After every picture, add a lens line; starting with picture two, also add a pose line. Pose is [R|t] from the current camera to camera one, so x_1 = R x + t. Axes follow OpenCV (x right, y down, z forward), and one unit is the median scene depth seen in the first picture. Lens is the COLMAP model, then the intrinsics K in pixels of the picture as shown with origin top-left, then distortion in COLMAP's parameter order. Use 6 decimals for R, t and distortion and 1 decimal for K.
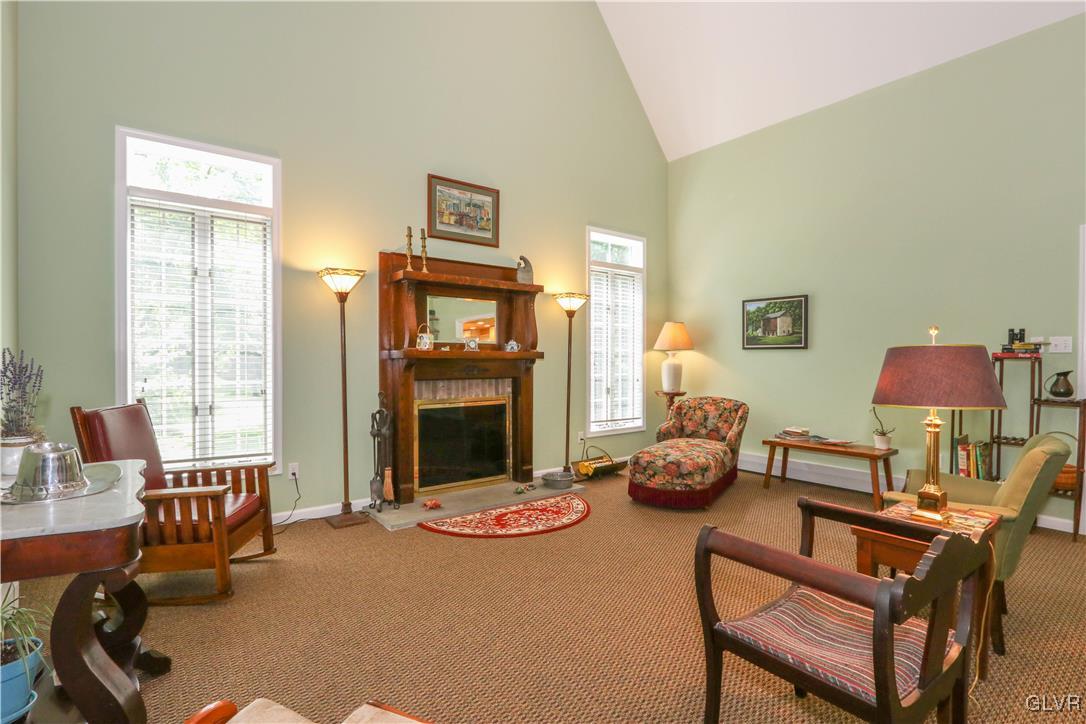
lens RADIAL K [[511.4, 0, 540.7], [0, 511.4, 366.1], [0, 0, 1]] dist [-0.017769, 0.004282]
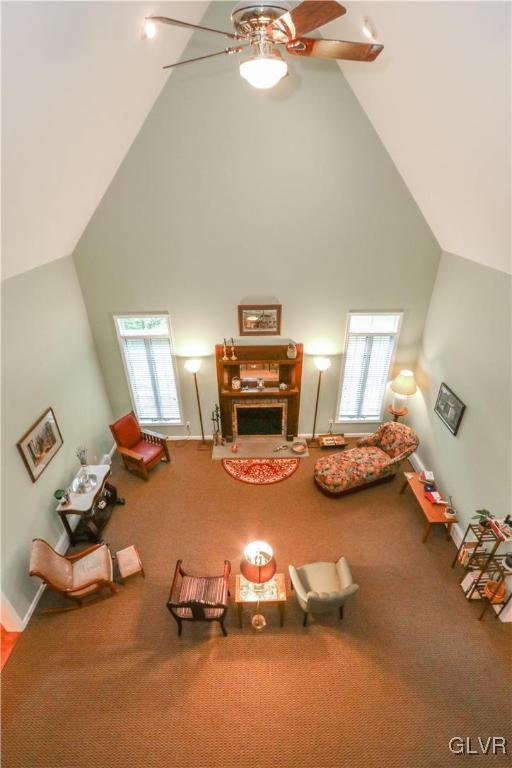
lens RADIAL K [[361.7, 0, 262.6], [0, 361.7, 390.2], [0, 0, 1]] dist [-0.017769, 0.004282]
pose [[0.808890, 0.296350, -0.507812, 0.640155], [-0.009470, 0.870140, 0.492714, -0.764535], [0.587883, -0.393742, 0.706654, -0.044025]]
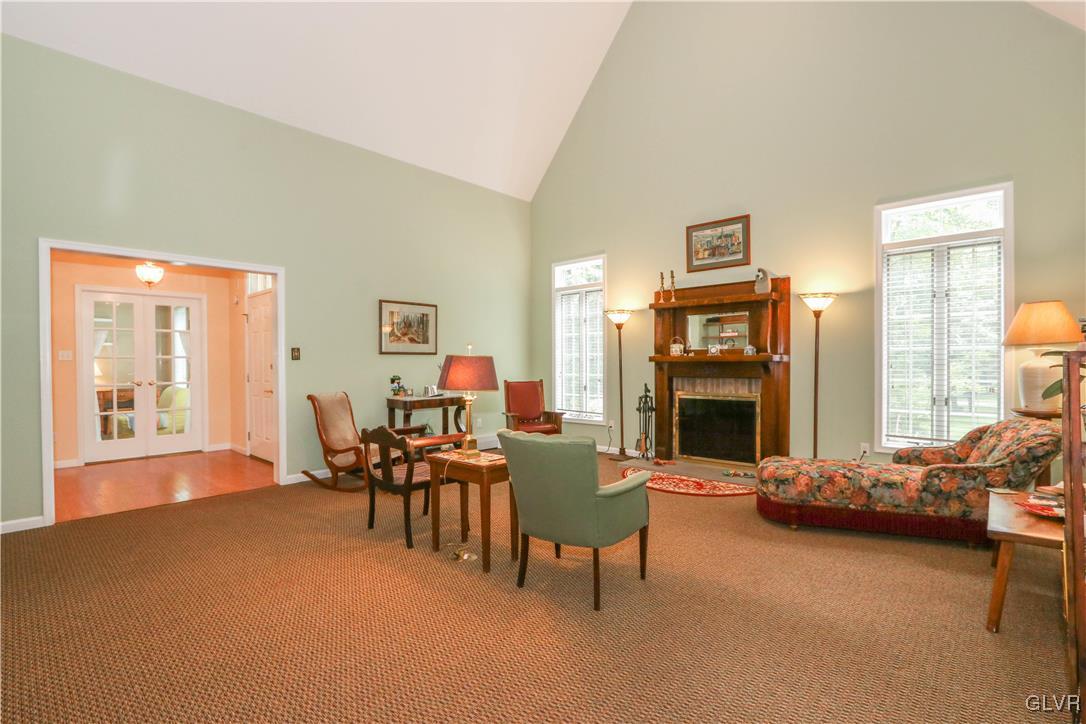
lens RADIAL K [[511.4, 0, 535.3], [0, 511.4, 363.5], [0, 0, 1]] dist [-0.017769, 0.004282]
pose [[0.163585, -0.001868, -0.986527, 1.048883], [-0.010163, 0.999942, -0.003578, -0.001168], [0.986477, 0.010612, 0.163557, 0.373325]]
